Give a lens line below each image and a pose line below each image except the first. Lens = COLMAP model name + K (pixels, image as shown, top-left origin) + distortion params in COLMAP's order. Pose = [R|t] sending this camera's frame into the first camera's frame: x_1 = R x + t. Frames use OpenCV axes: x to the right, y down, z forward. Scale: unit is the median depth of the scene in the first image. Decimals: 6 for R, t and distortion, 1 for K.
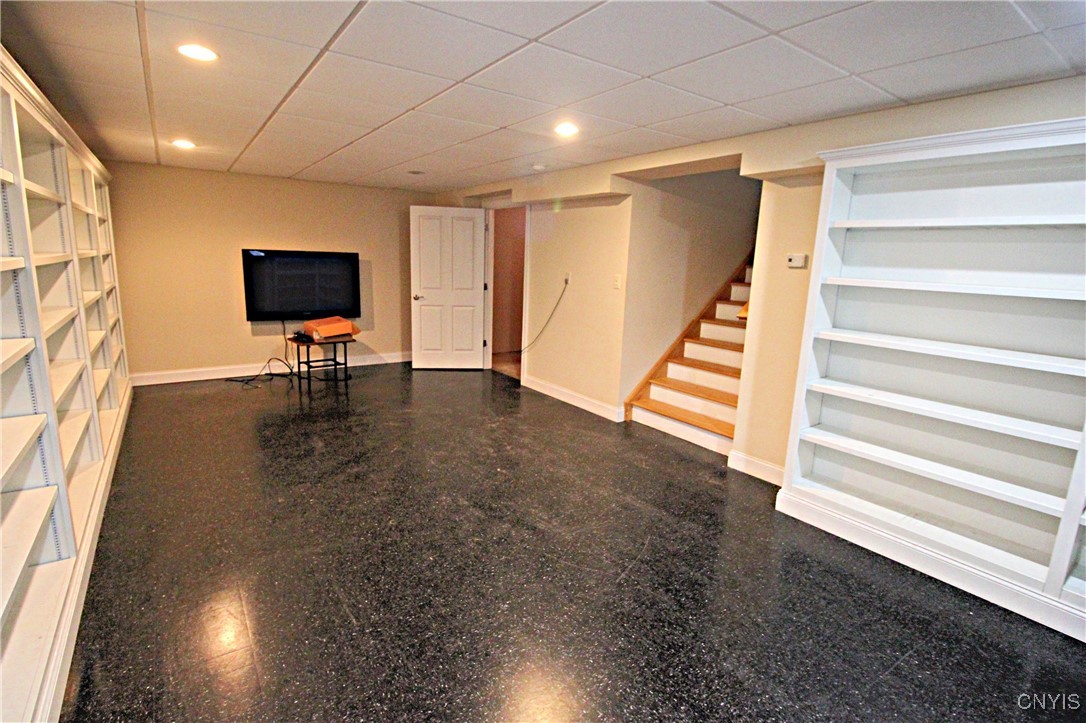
lens RADIAL K [[507.5, 0, 536.0], [0, 507.5, 359.7], [0, 0, 1]] dist [-0.000148, -0.000018]
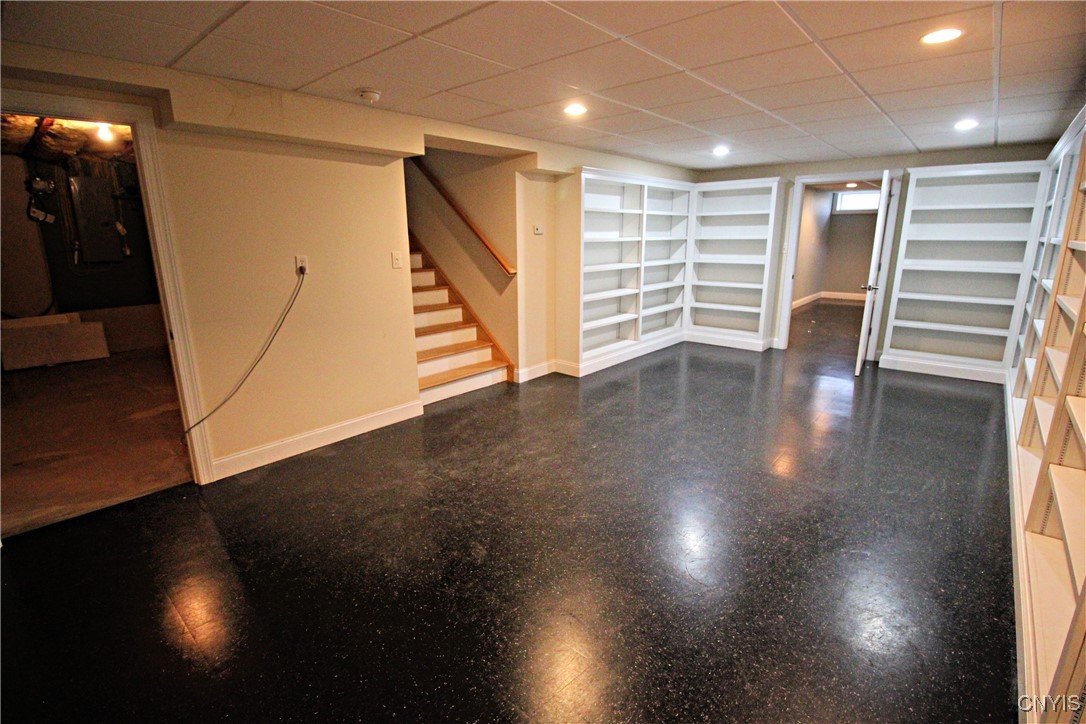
lens RADIAL K [[507.5, 0, 536.4], [0, 507.5, 357.0], [0, 0, 1]] dist [-0.000148, -0.000018]
pose [[-0.227577, -0.259876, 0.938442, -0.762488], [0.193892, 0.932339, 0.305206, -0.224320], [-0.954261, 0.251414, -0.161791, 0.993621]]
